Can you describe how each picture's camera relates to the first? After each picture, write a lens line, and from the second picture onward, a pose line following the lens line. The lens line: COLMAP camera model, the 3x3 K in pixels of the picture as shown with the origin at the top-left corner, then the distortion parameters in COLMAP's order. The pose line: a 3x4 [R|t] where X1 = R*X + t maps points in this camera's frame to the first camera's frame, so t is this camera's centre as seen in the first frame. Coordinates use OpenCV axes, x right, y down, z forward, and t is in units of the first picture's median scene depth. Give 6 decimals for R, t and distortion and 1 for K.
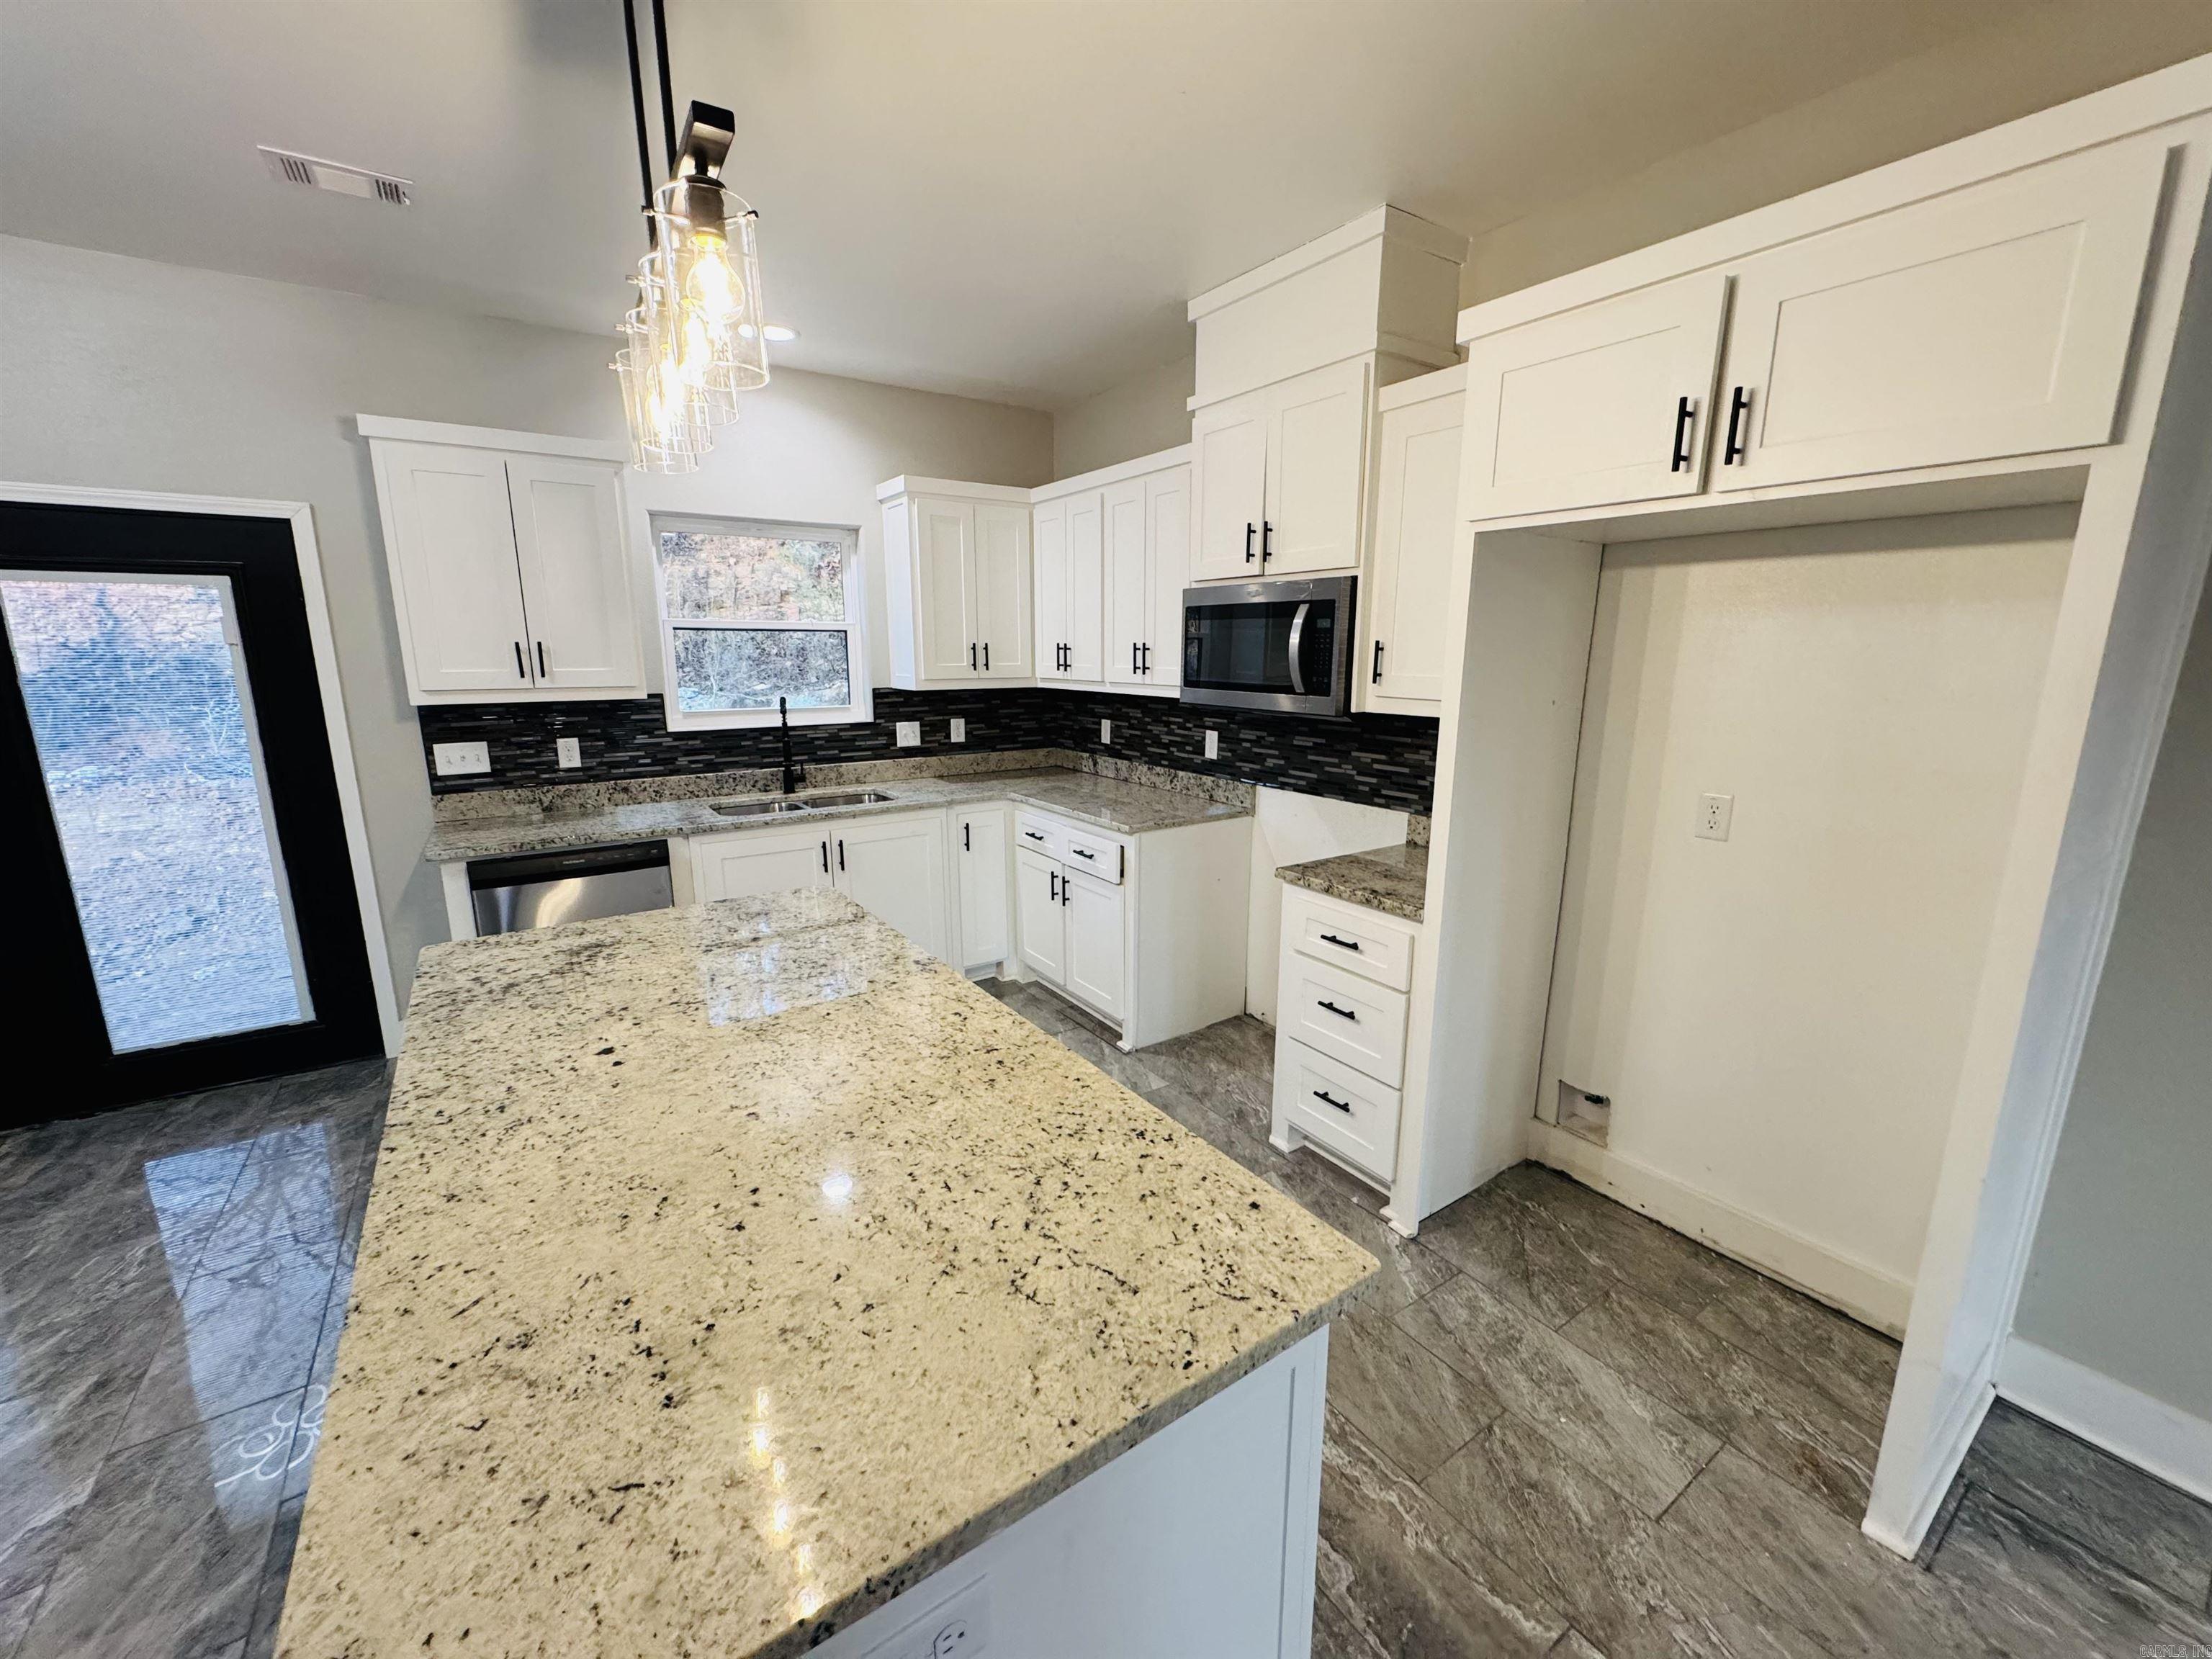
lens RADIAL K [[869.5, 0, 1094.0], [0, 869.5, 823.8], [0, 0, 1]] dist [-0.001383, 0.000805]
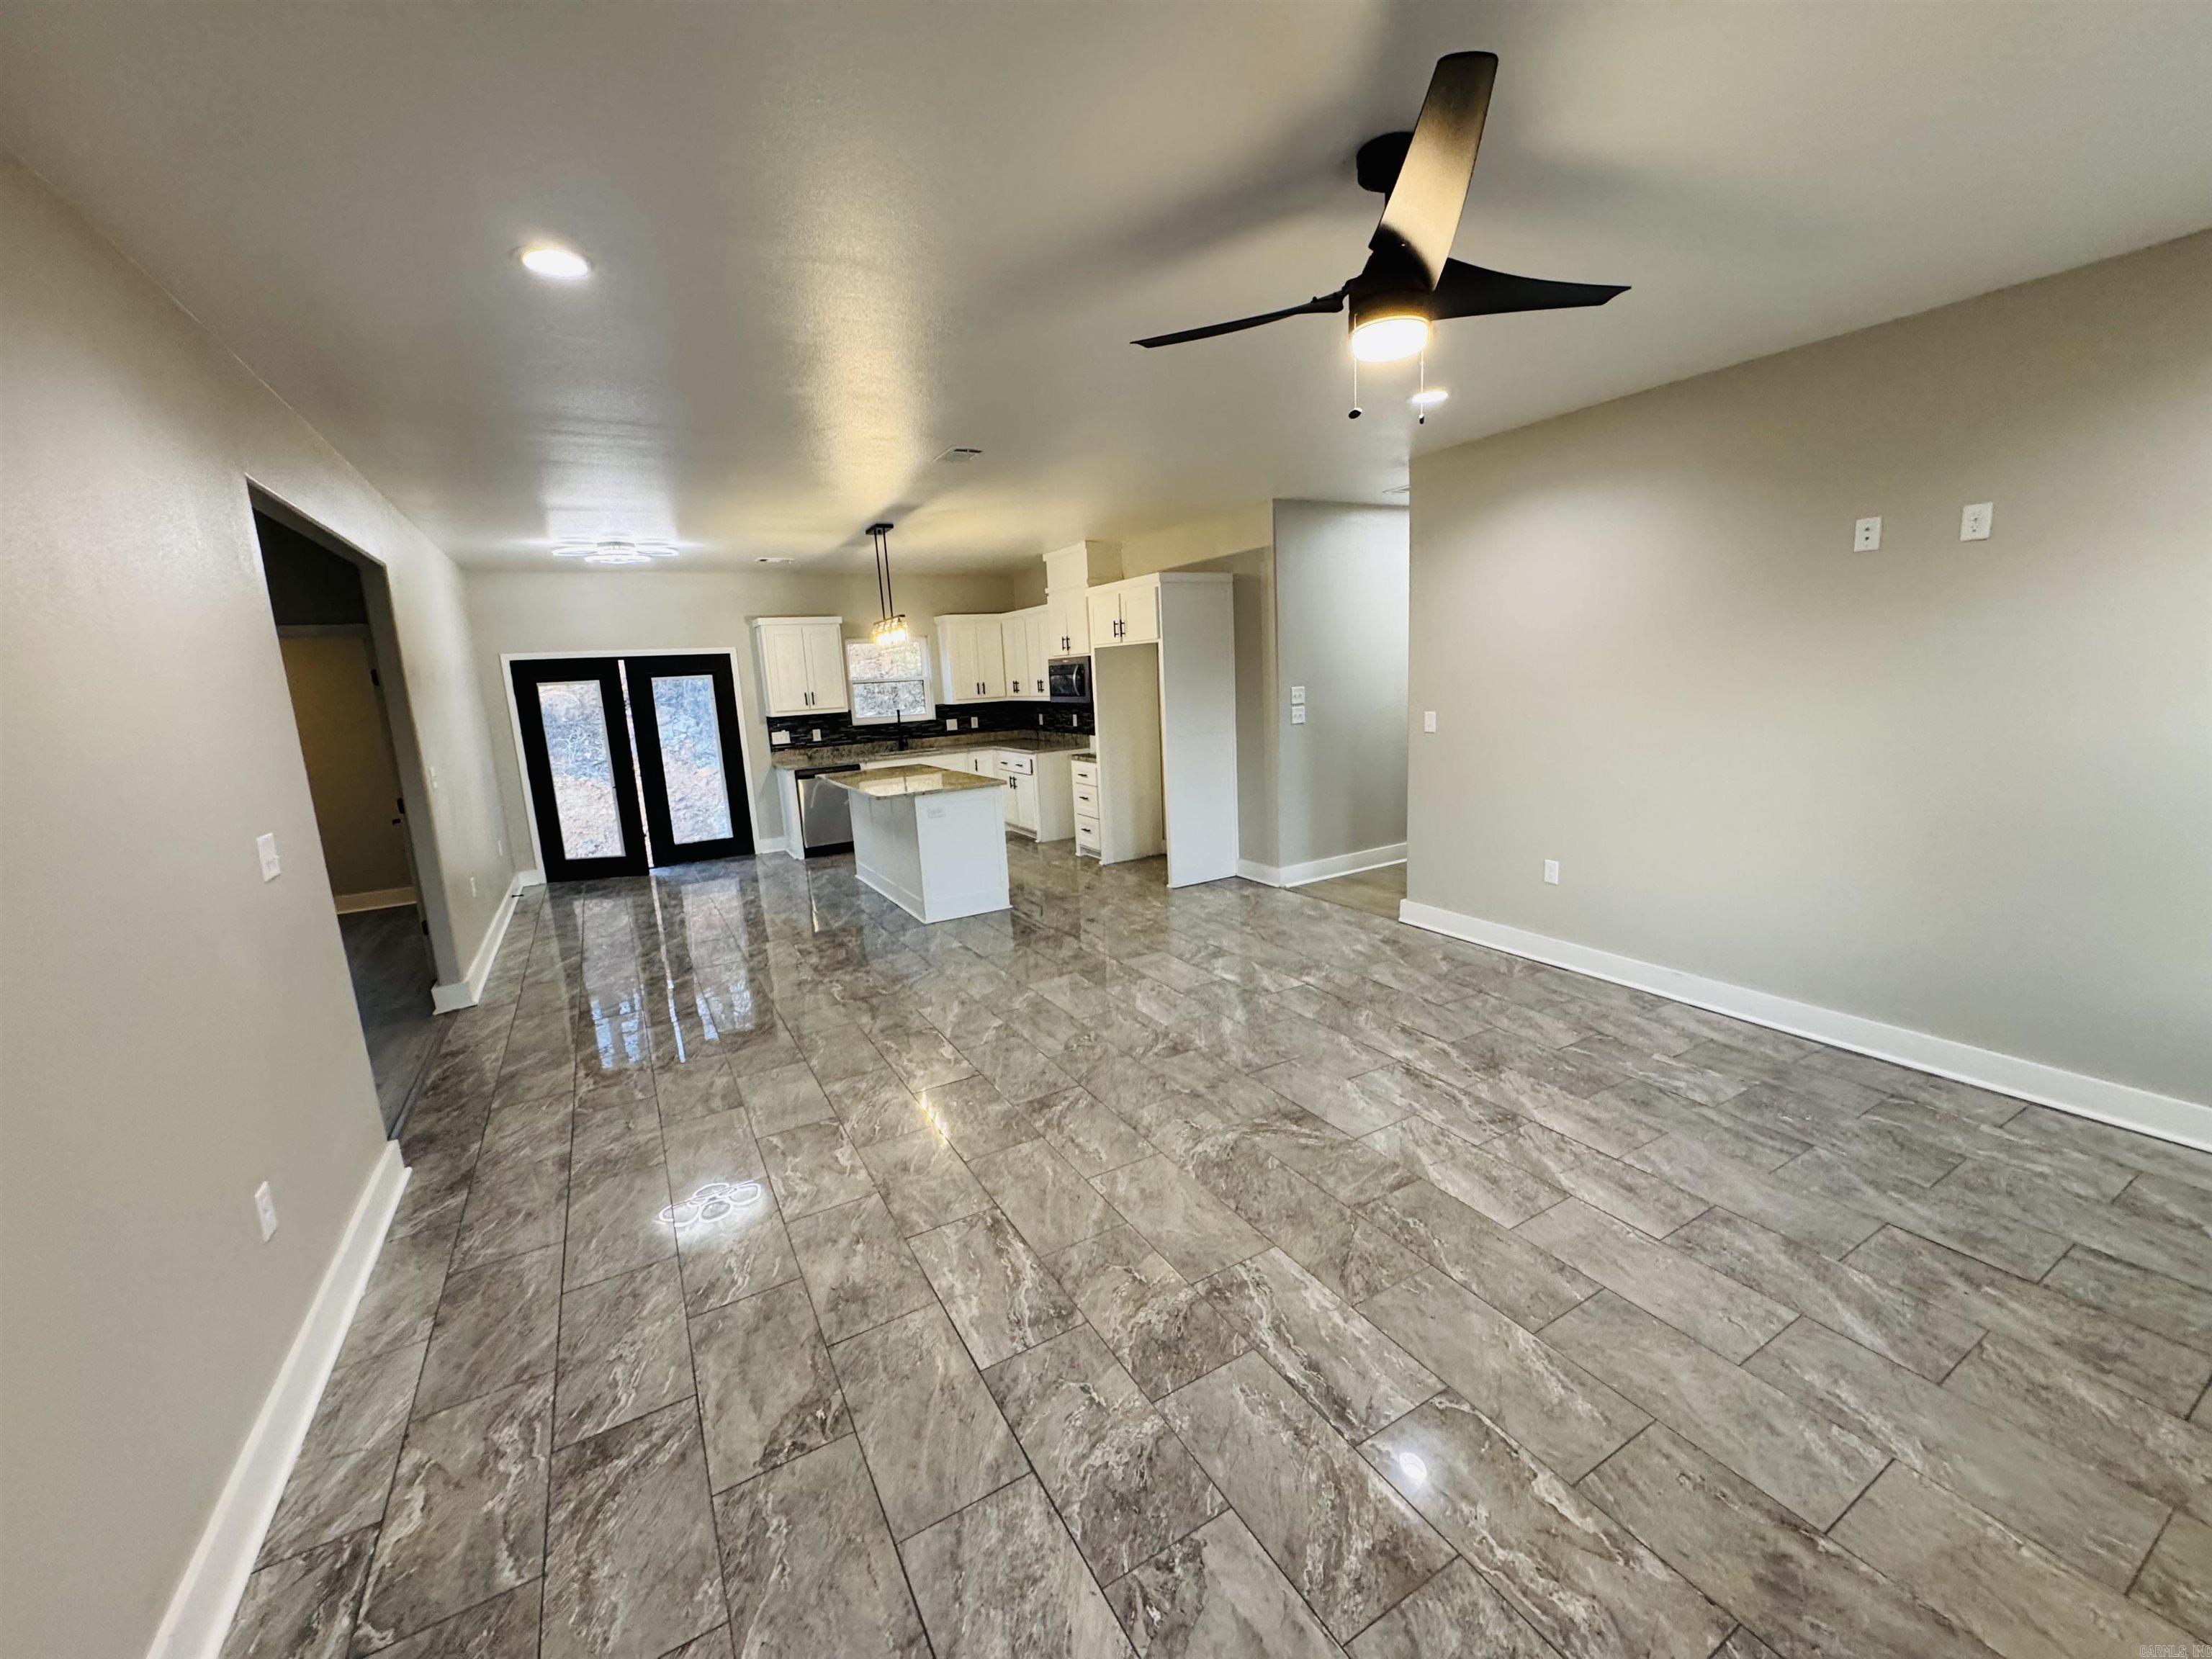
lens RADIAL K [[869.5, 0, 1084.8], [0, 869.5, 830.2], [0, 0, 1]] dist [-0.001383, 0.000805]
pose [[0.992758, -0.035171, -0.114866, 0.446146], [0.032706, 0.999194, -0.023270, 0.276403], [0.115591, 0.019345, 0.993108, -1.404747]]
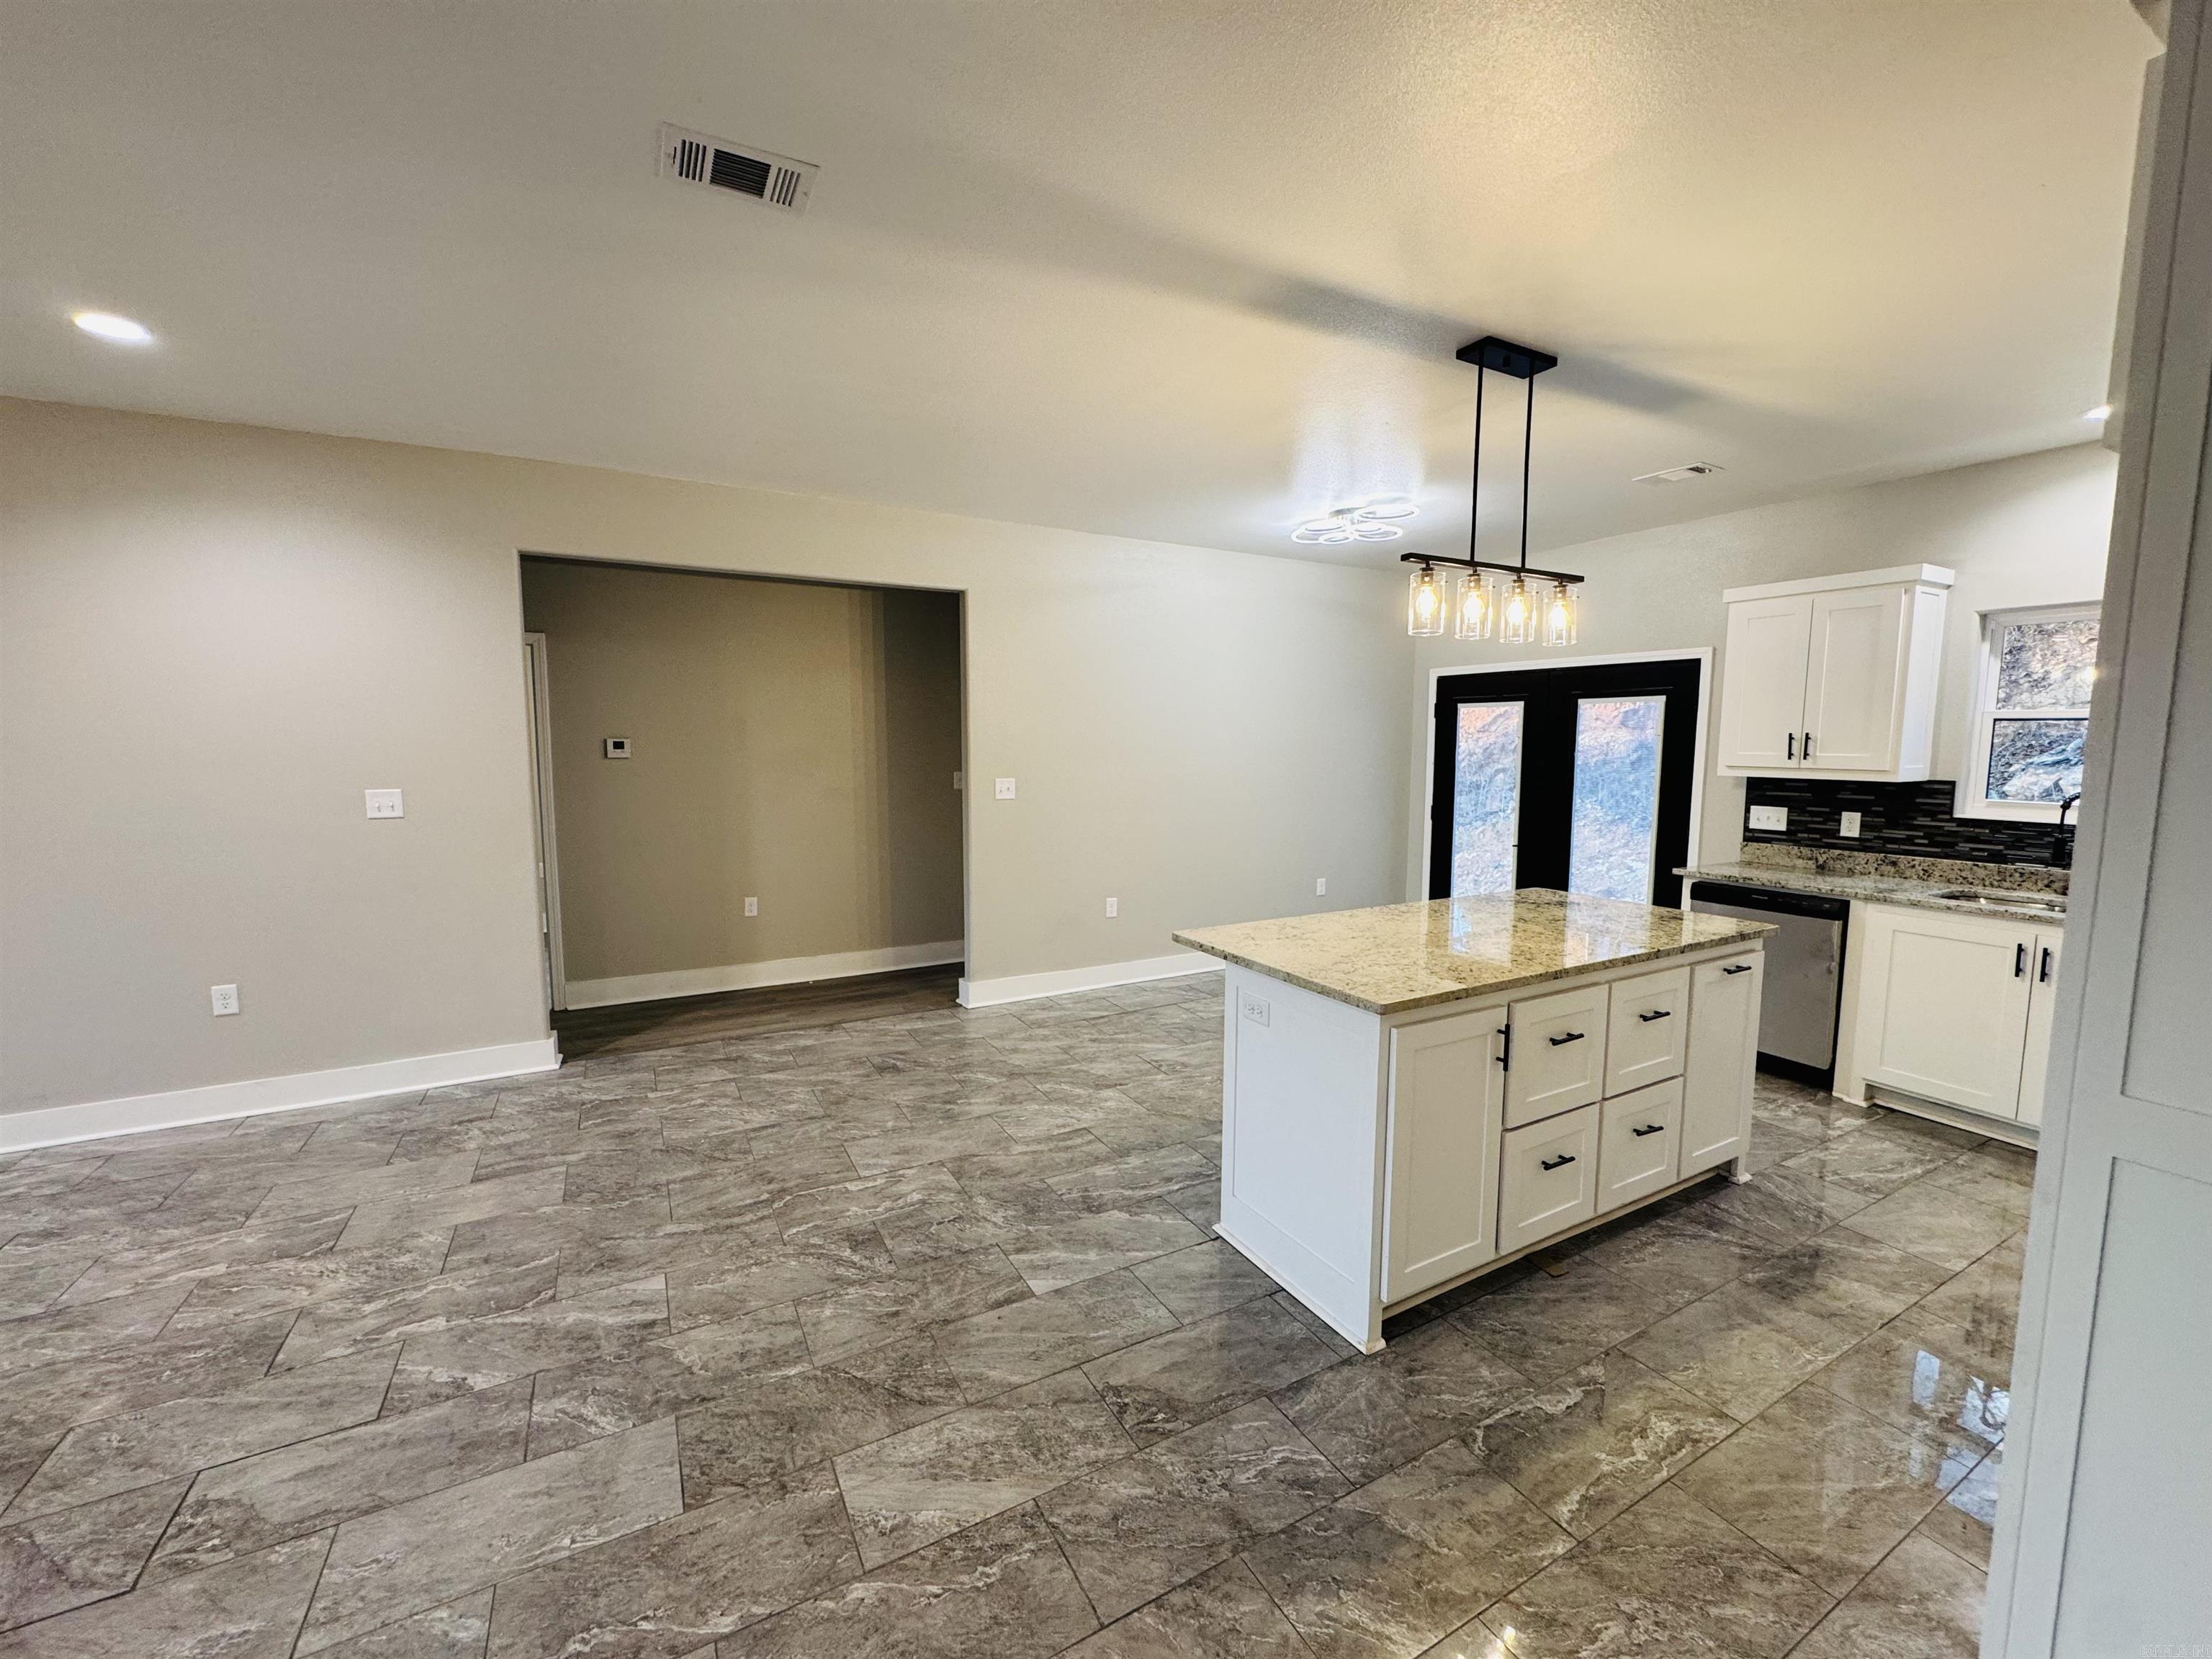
lens RADIAL K [[869.5, 0, 1110.1], [0, 869.5, 834.9], [0, 0, 1]] dist [-0.001383, 0.000805]
pose [[-0.105537, 0.112193, -0.988066, 0.686029], [-0.200407, 0.970828, 0.131642, -0.020641], [0.974012, 0.211908, -0.079974, 0.103379]]
